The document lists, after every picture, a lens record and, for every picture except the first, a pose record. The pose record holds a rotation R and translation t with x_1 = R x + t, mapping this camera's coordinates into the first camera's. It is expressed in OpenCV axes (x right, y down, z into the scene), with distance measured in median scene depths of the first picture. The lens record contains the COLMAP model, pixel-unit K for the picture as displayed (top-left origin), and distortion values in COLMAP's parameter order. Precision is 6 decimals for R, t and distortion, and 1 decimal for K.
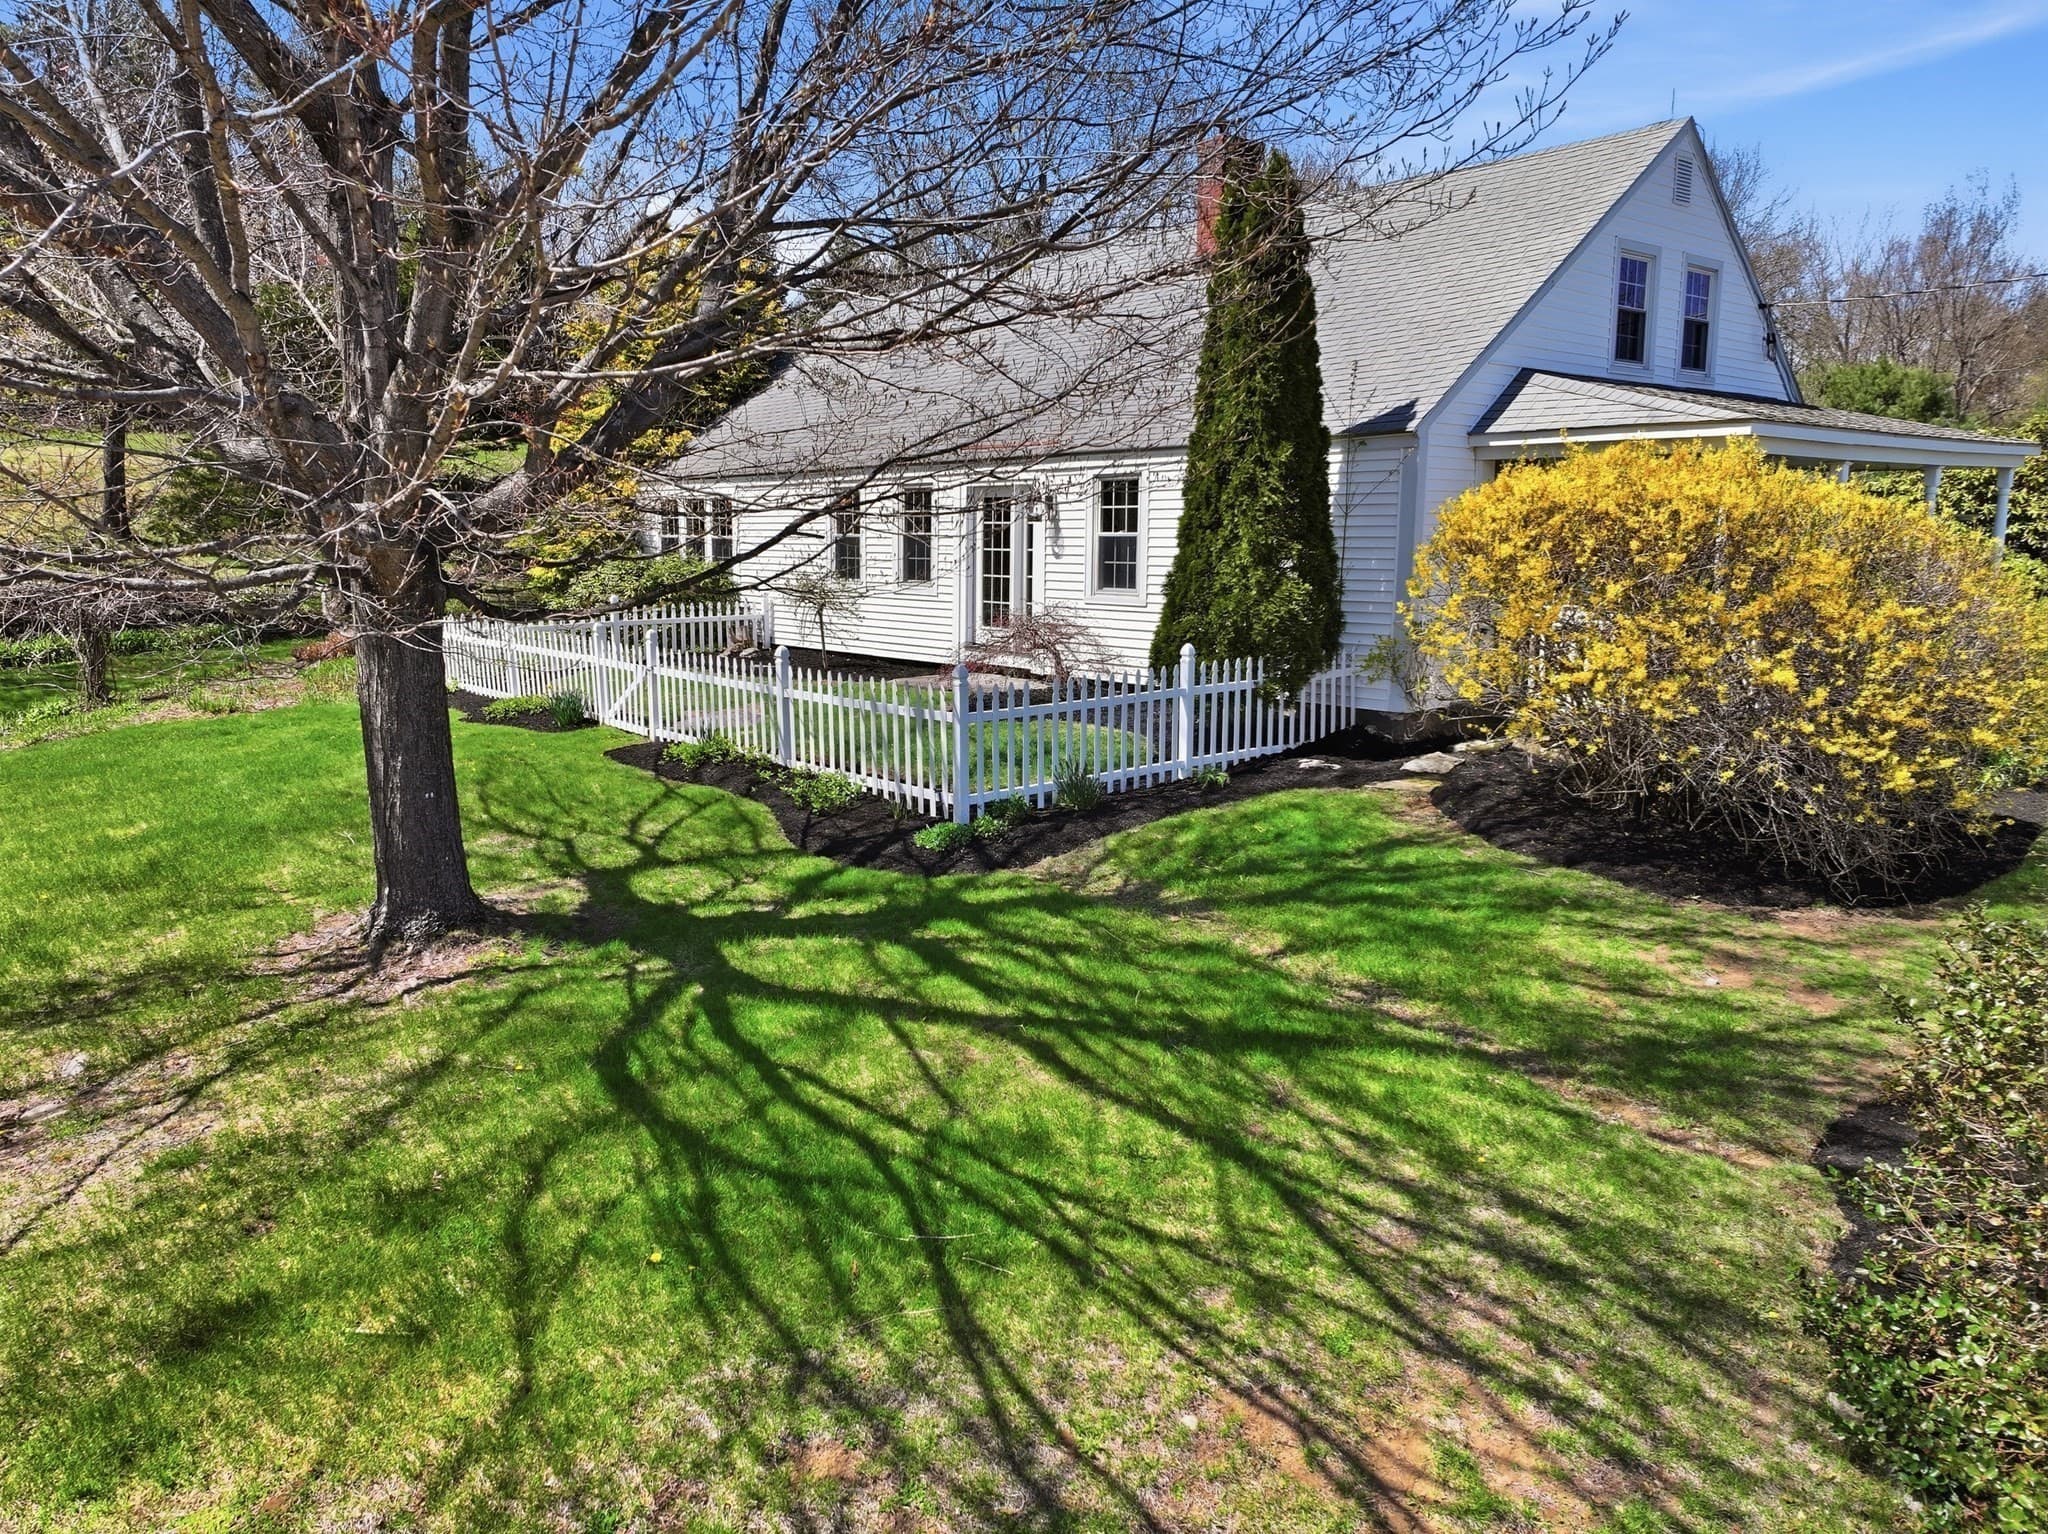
lens RADIAL K [[1451.8, 0, 1017.9], [0, 1451.8, 764.2], [0, 0, 1]] dist [0.014027, 0.001106]
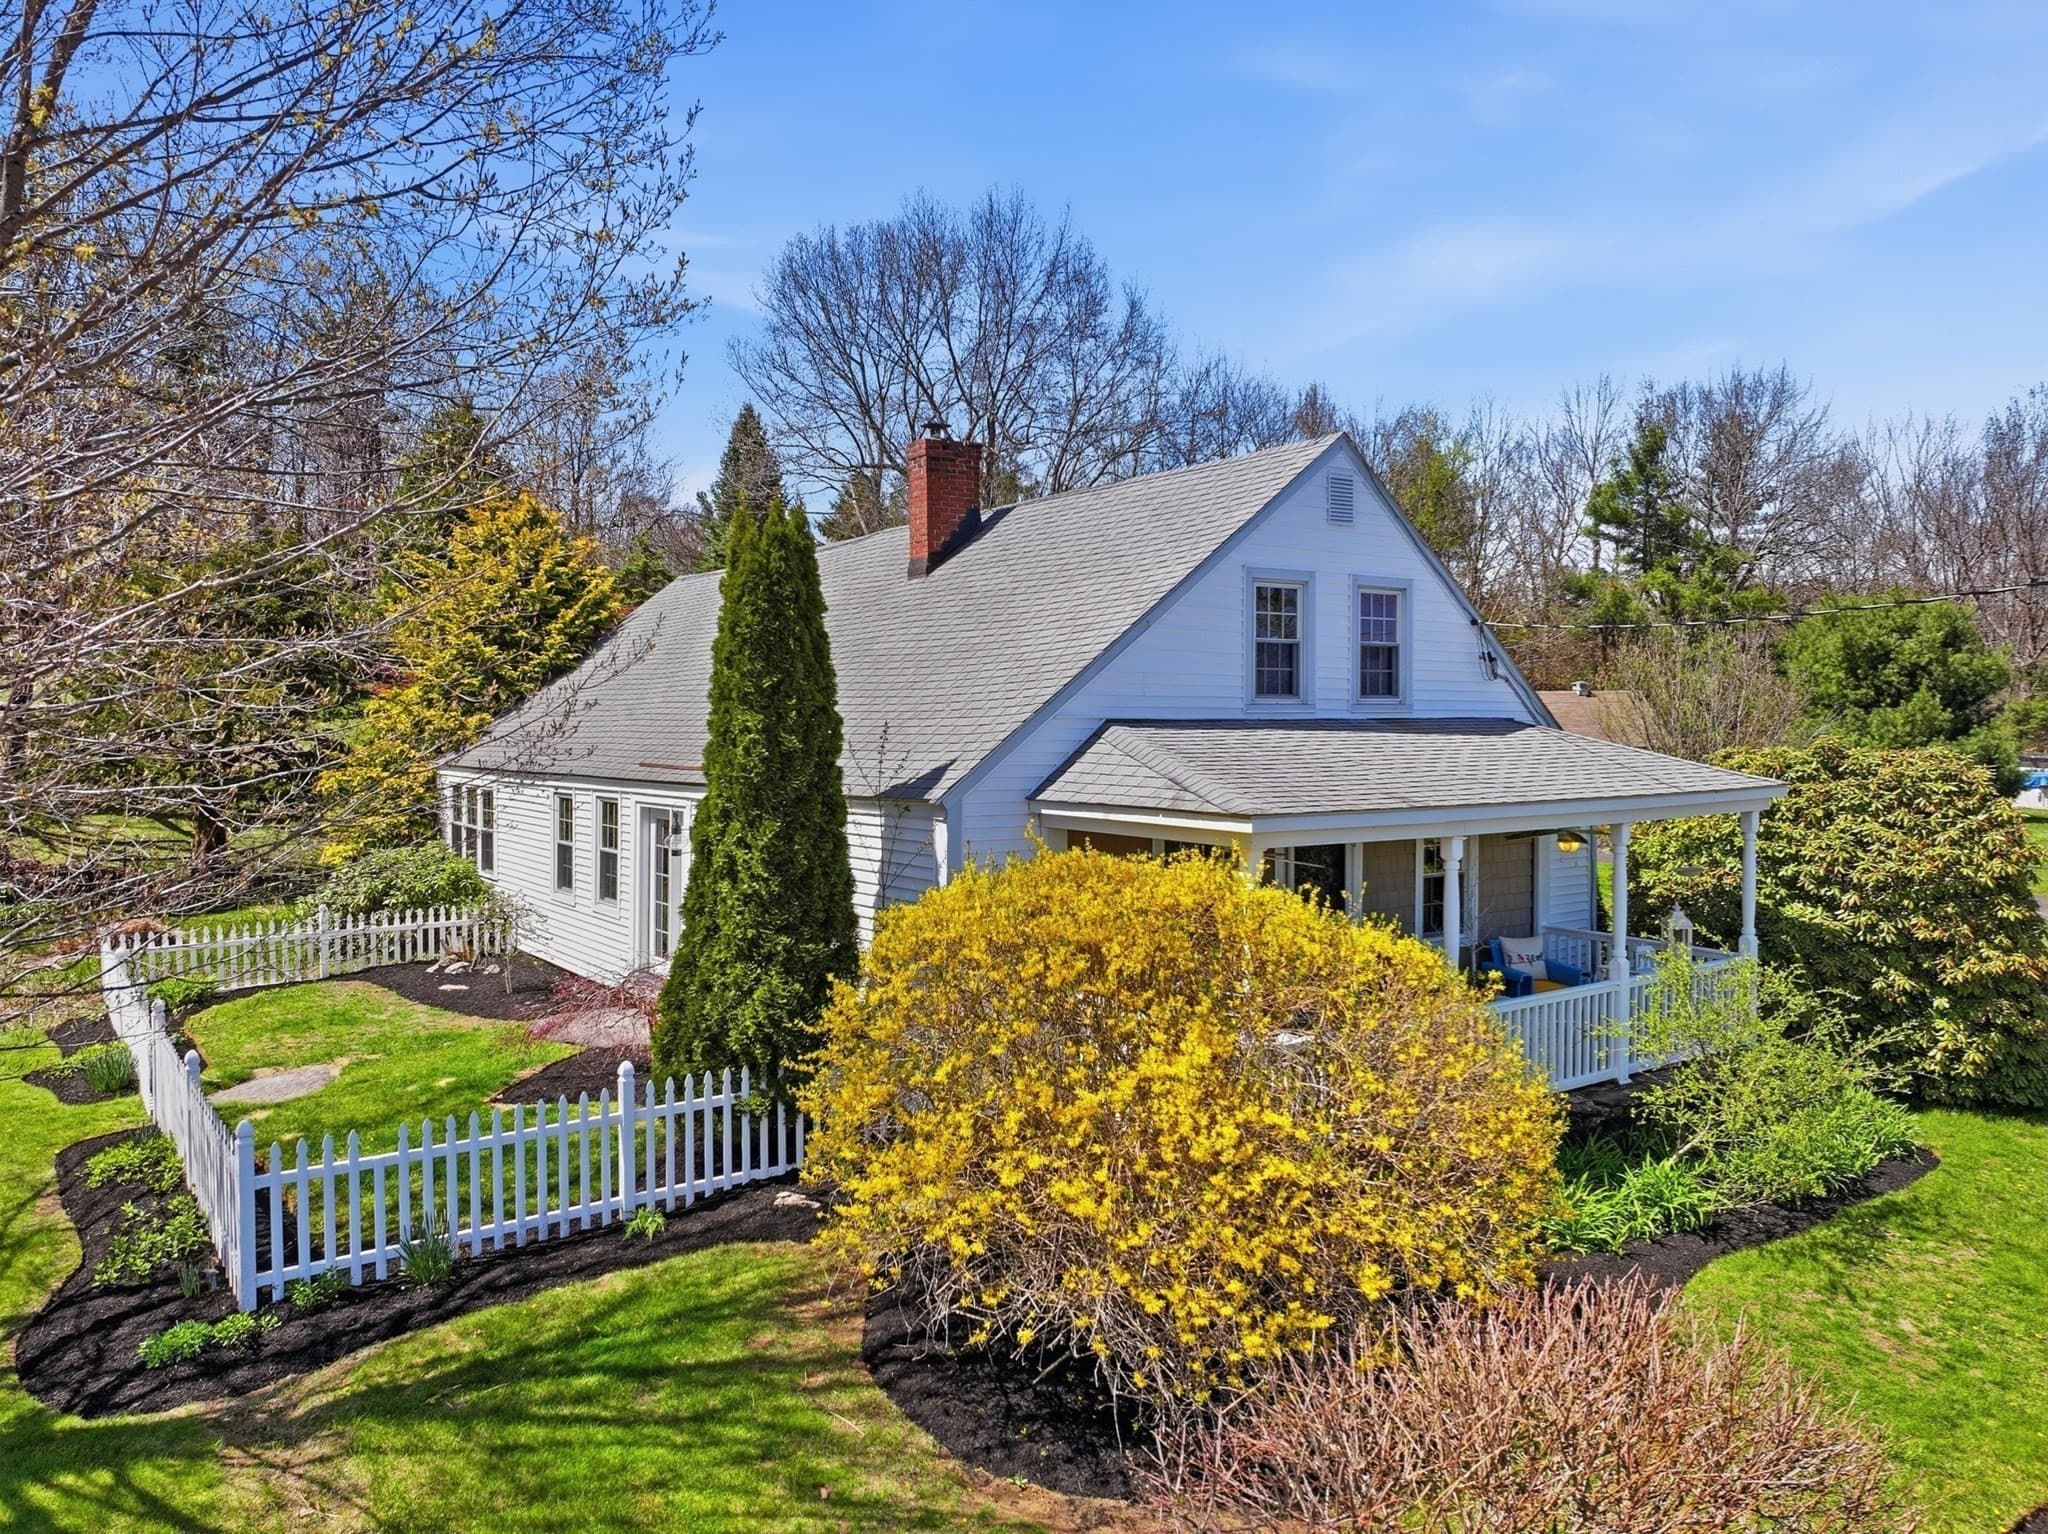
lens RADIAL K [[1451.8, 0, 1031.2], [0, 1451.8, 760.9], [0, 0, 1]] dist [0.014027, 0.001106]
pose [[0.996915, 0.002148, -0.078457, 0.378017], [-0.012462, 0.991275, -0.131218, -0.133262], [0.077490, 0.131791, 0.988244, 0.131429]]
